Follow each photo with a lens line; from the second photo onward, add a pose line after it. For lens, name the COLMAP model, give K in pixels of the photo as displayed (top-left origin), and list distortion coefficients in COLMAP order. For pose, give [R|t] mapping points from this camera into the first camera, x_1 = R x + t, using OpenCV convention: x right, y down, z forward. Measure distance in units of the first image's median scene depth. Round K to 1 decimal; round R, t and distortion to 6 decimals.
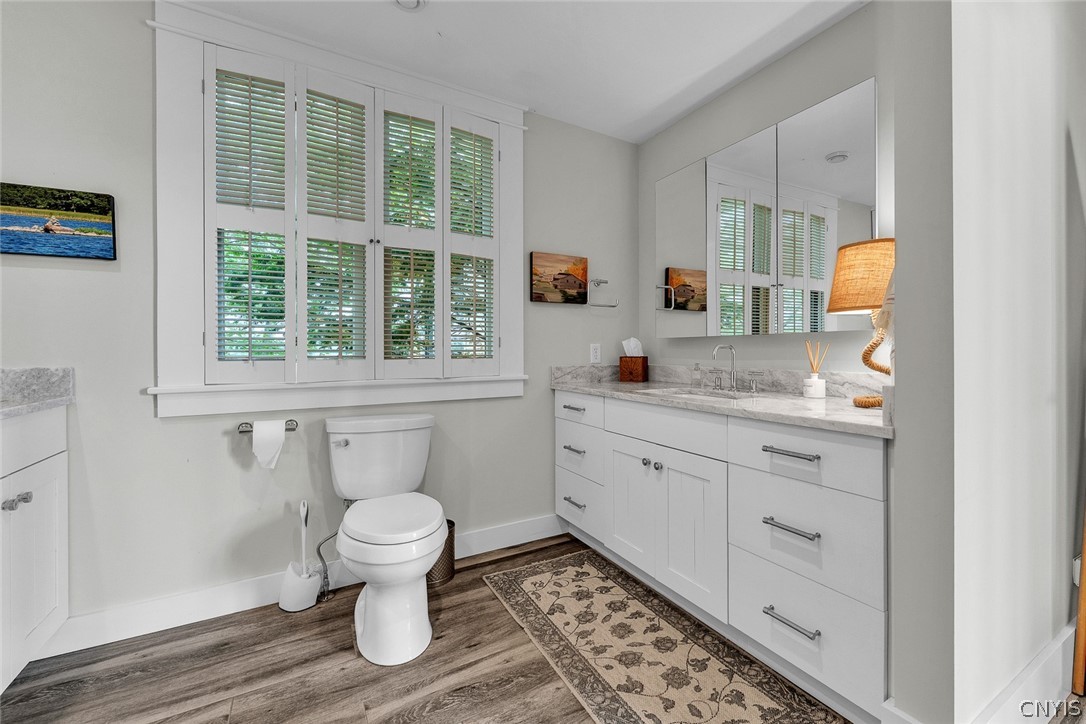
lens RADIAL K [[453.9, 0, 592.1], [0, 453.9, 353.5], [0, 0, 1]] dist [-0.001048, -0.000043]
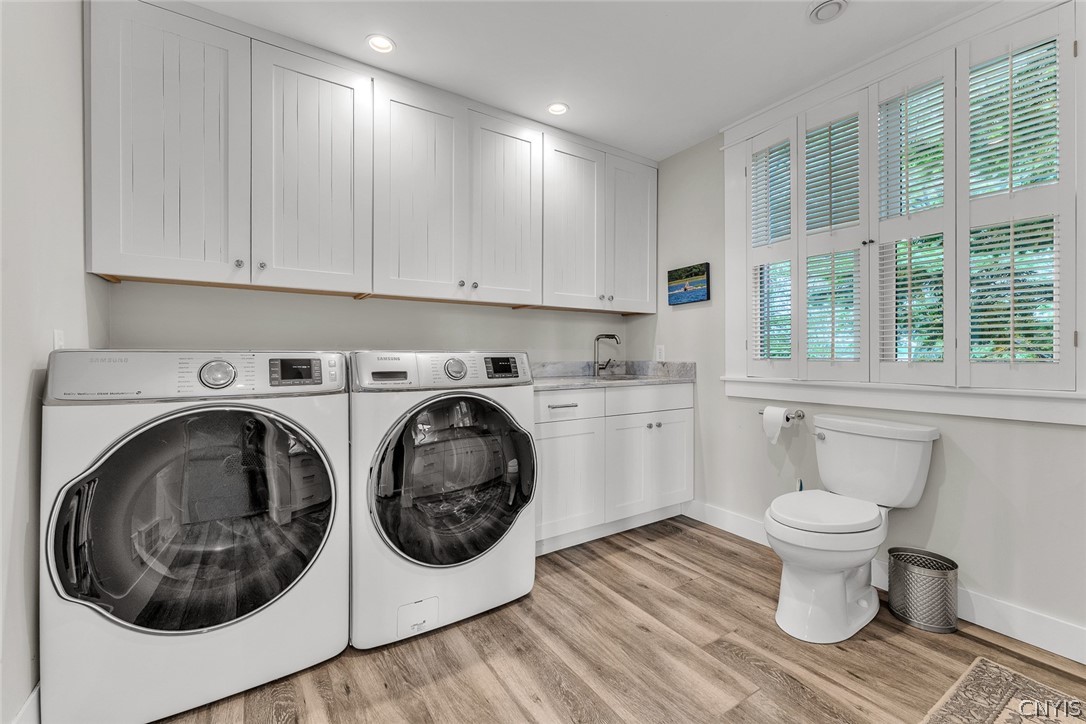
lens RADIAL K [[453.9, 0, 545.9], [0, 453.9, 355.9], [0, 0, 1]] dist [-0.001048, -0.000043]
pose [[0.018175, 0.003672, -0.999828, 0.649710], [-0.006838, 0.999970, 0.003548, 0.002023], [0.999811, 0.006773, 0.018200, 0.364823]]
